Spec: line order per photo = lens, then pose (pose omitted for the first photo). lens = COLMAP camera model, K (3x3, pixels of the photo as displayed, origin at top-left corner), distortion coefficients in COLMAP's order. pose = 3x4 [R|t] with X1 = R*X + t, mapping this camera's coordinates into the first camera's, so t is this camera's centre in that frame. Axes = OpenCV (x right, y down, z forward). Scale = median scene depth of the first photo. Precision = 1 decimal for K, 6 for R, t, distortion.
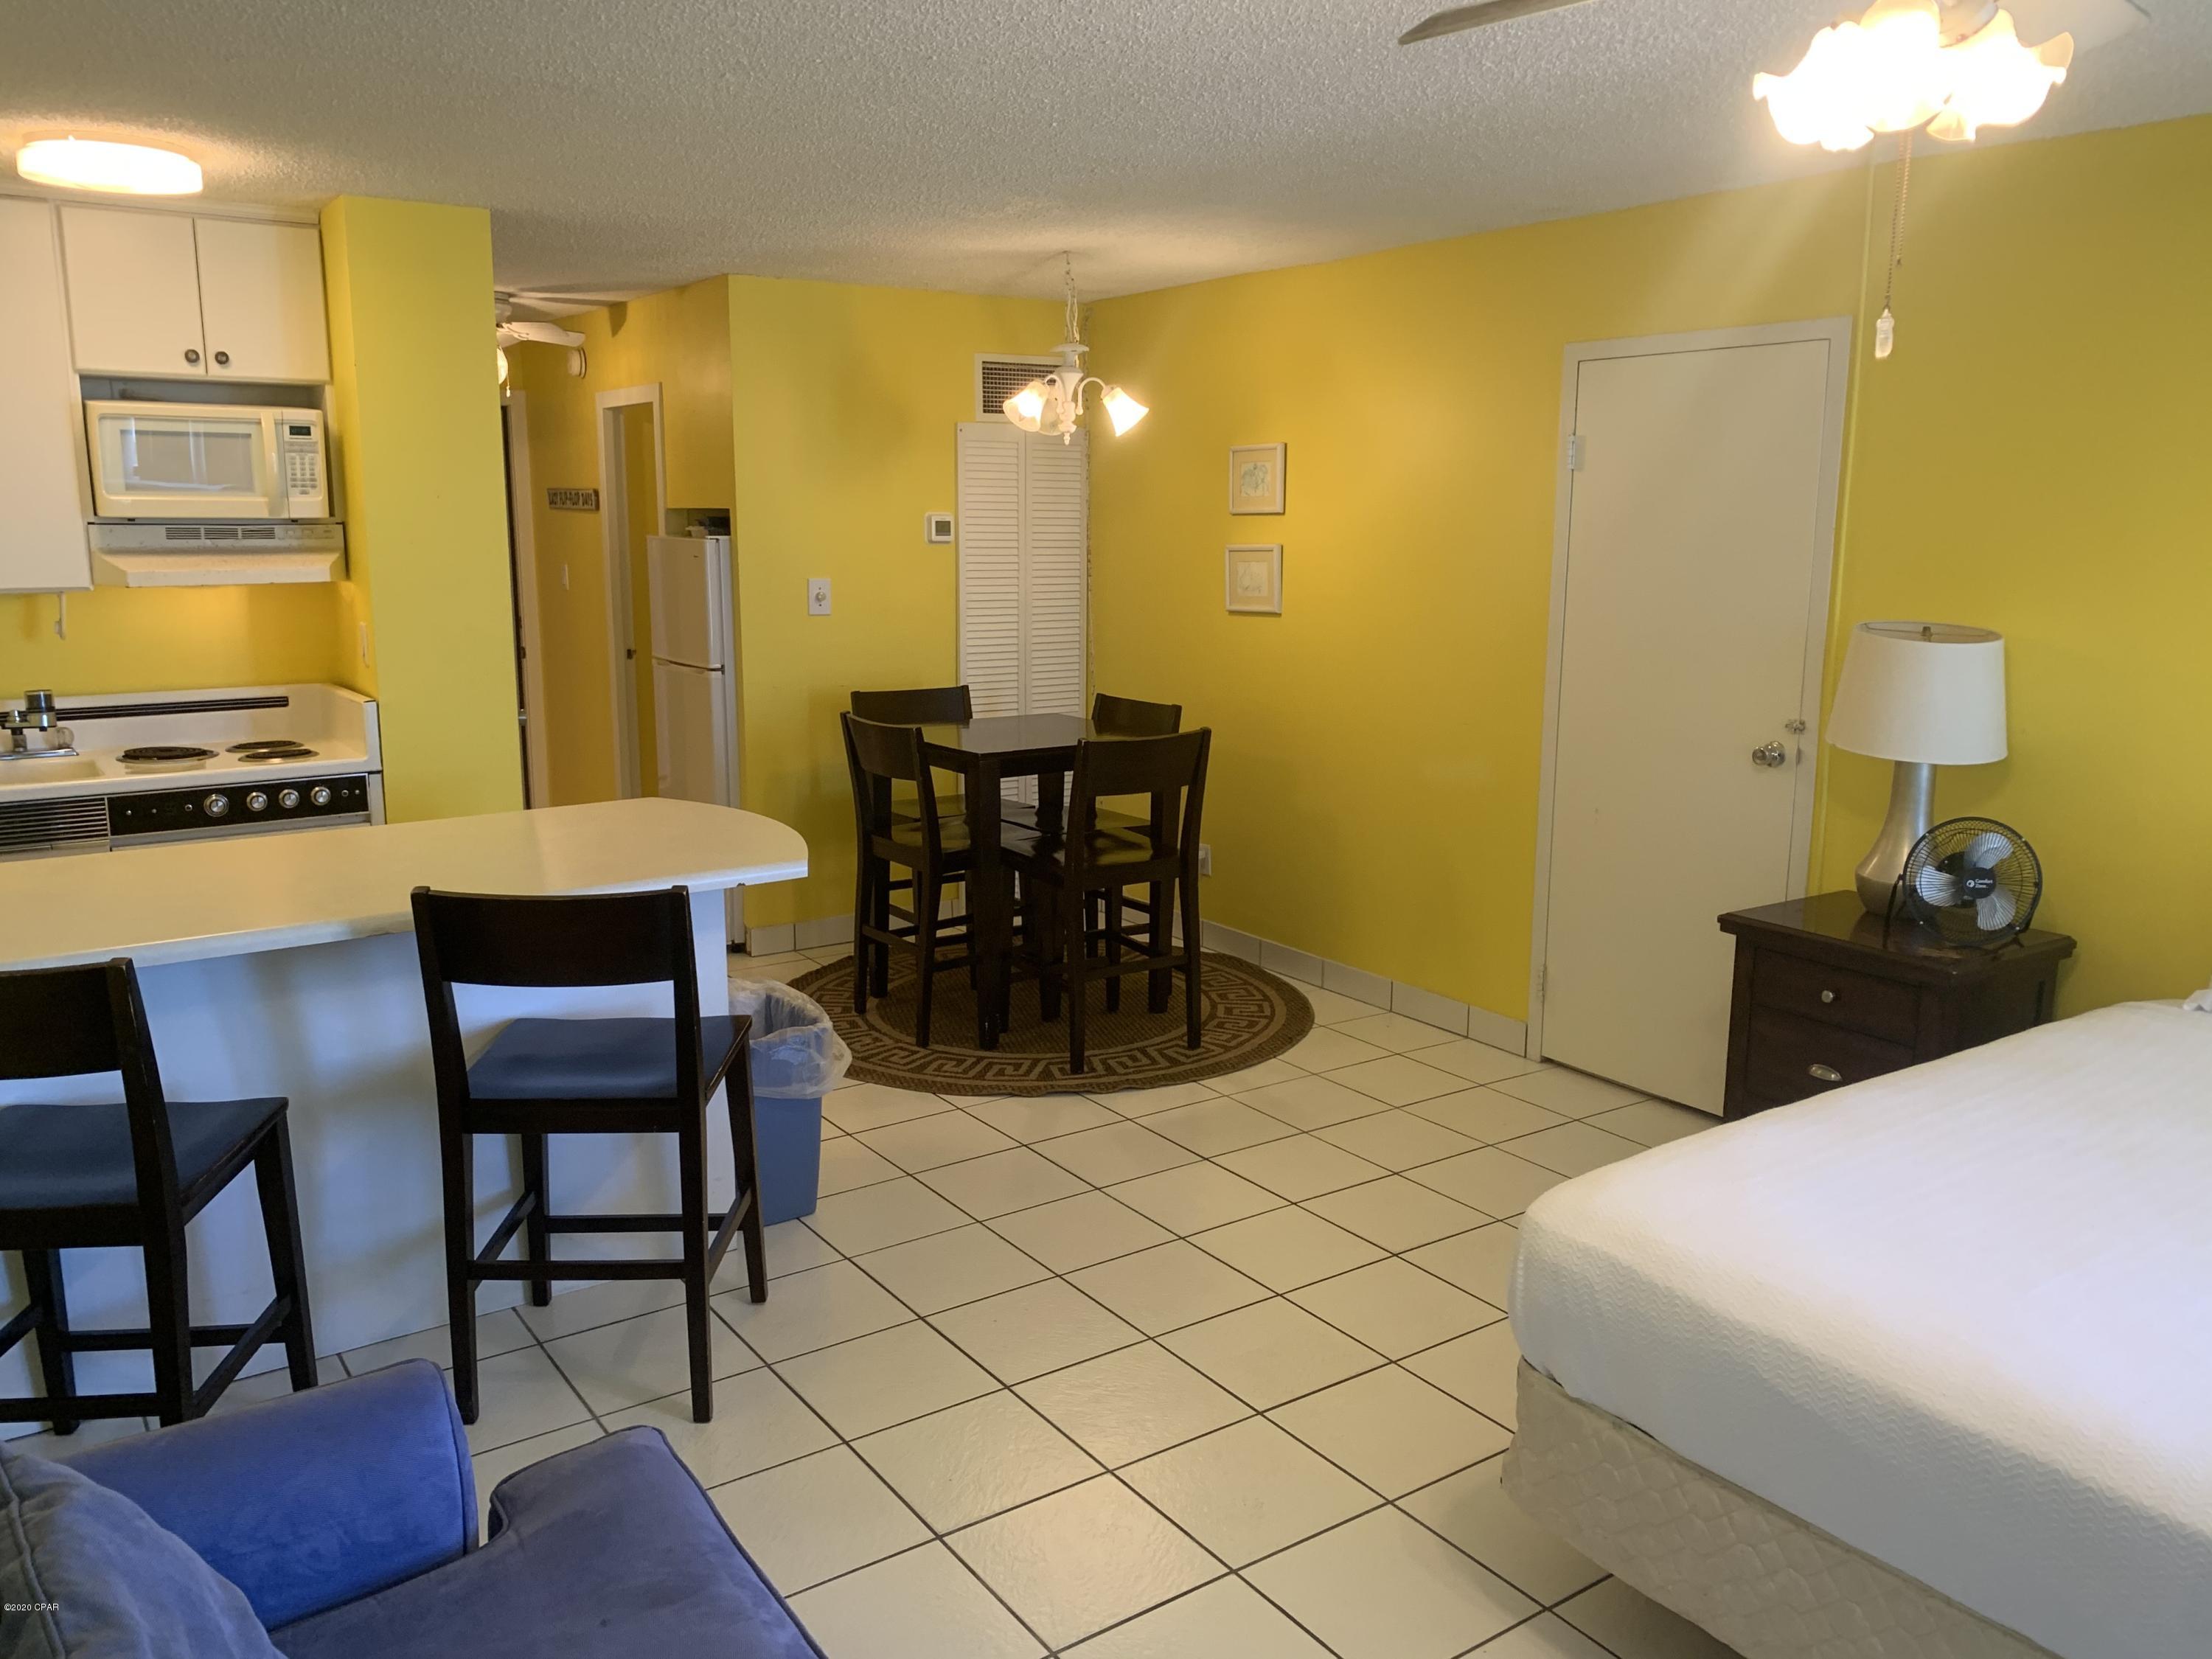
lens RADIAL K [[1693.7, 0, 1103.4], [0, 1693.7, 821.5], [0, 0, 1]] dist [0.048371, -0.055563]
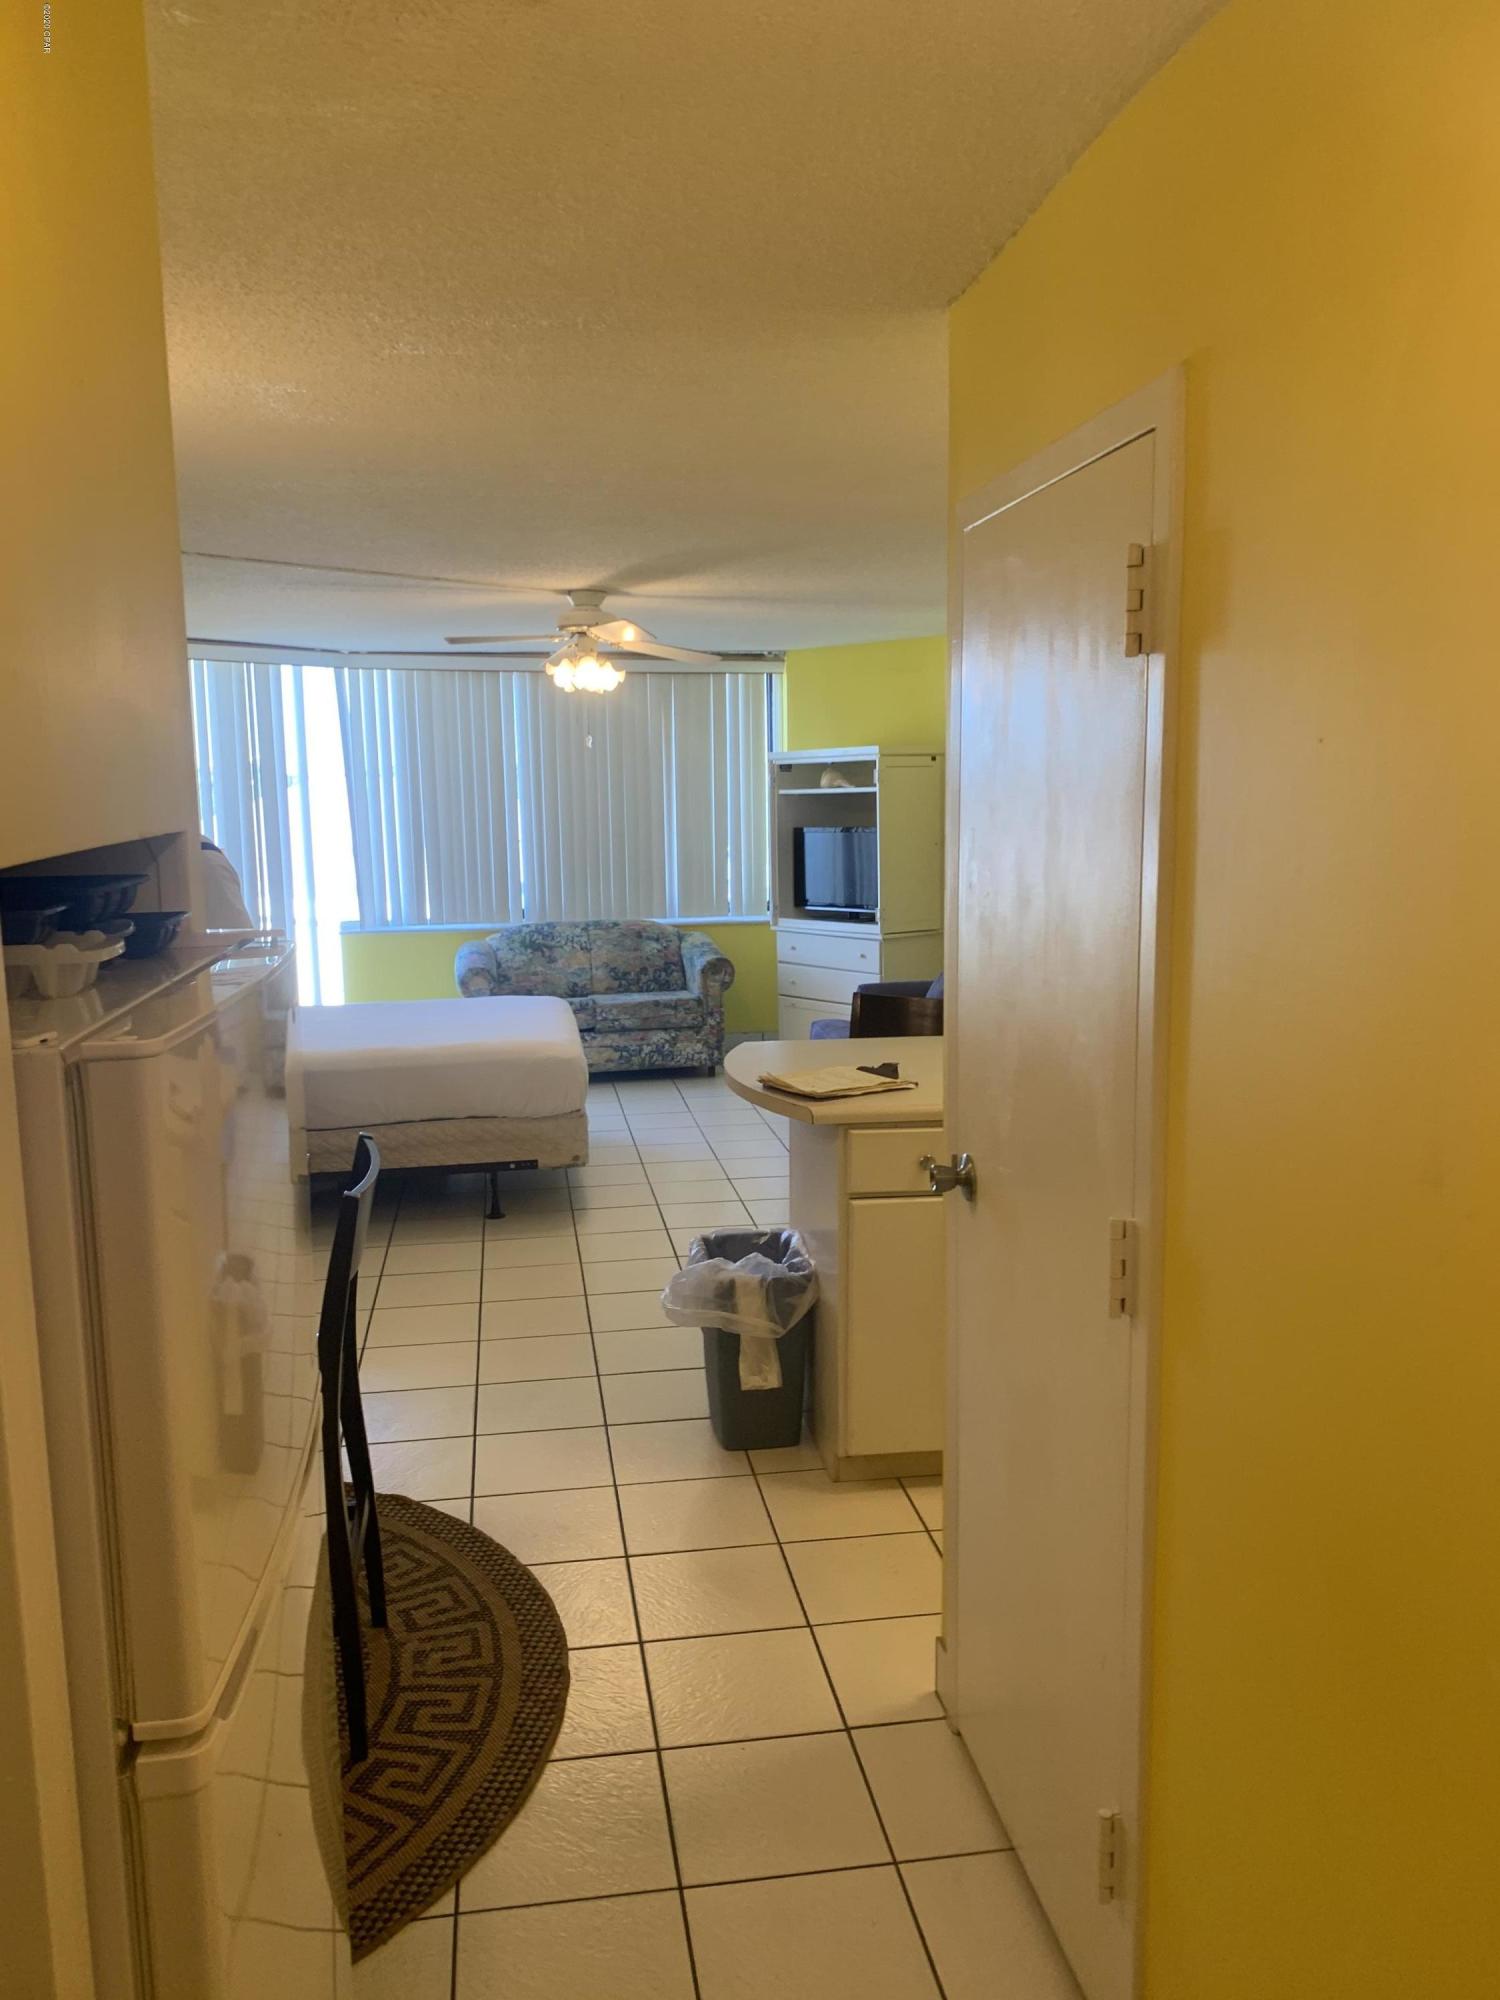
lens RADIAL K [[1519.7, 0, 728.7], [0, 1519.7, 1011.7], [0, 0, 1]] dist [0.090323, -0.002740]
pose [[-0.894351, -0.060378, 0.443273, -0.489400], [0.090751, 0.945764, 0.311922, -0.268547], [-0.438065, 0.319195, -0.840365, 1.410497]]
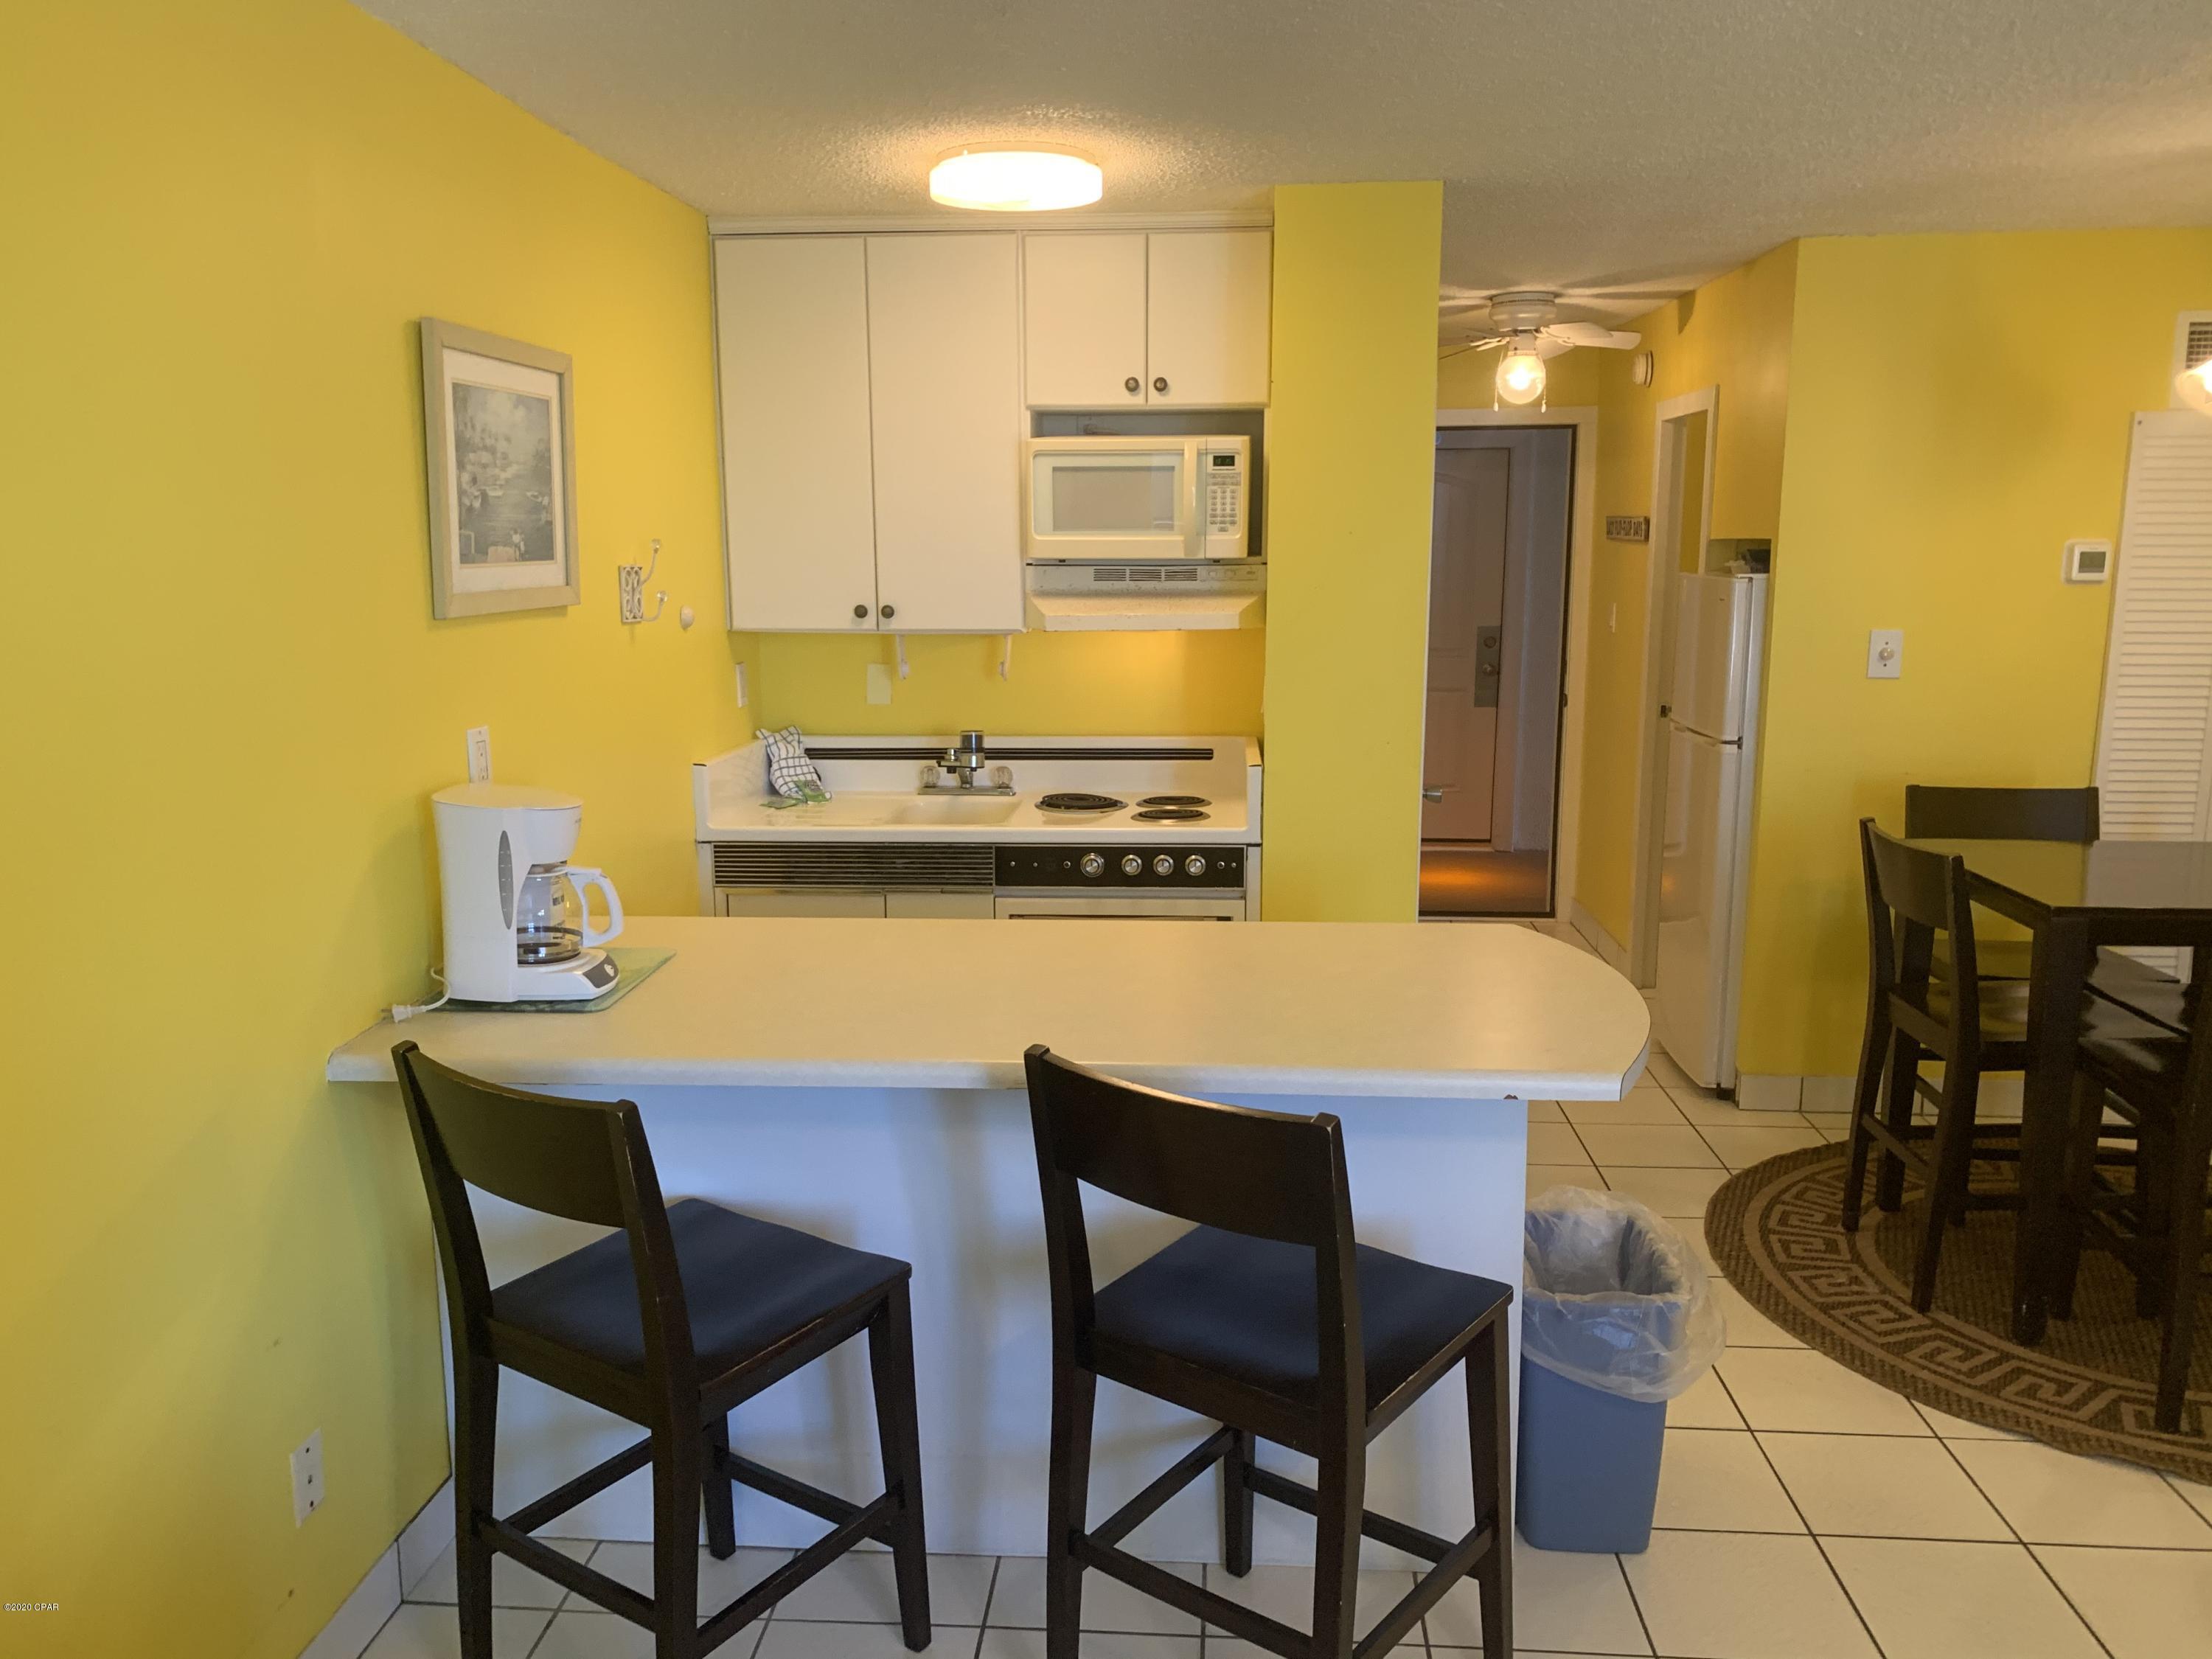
lens RADIAL K [[1693.7, 0, 1094.8], [0, 1693.7, 829.9], [0, 0, 1]] dist [0.048371, -0.055563]
pose [[0.775155, 0.101533, -0.623559, 0.049539], [-0.107687, 0.993792, 0.027950, -0.047659], [0.622526, 0.045483, 0.781276, 0.241240]]
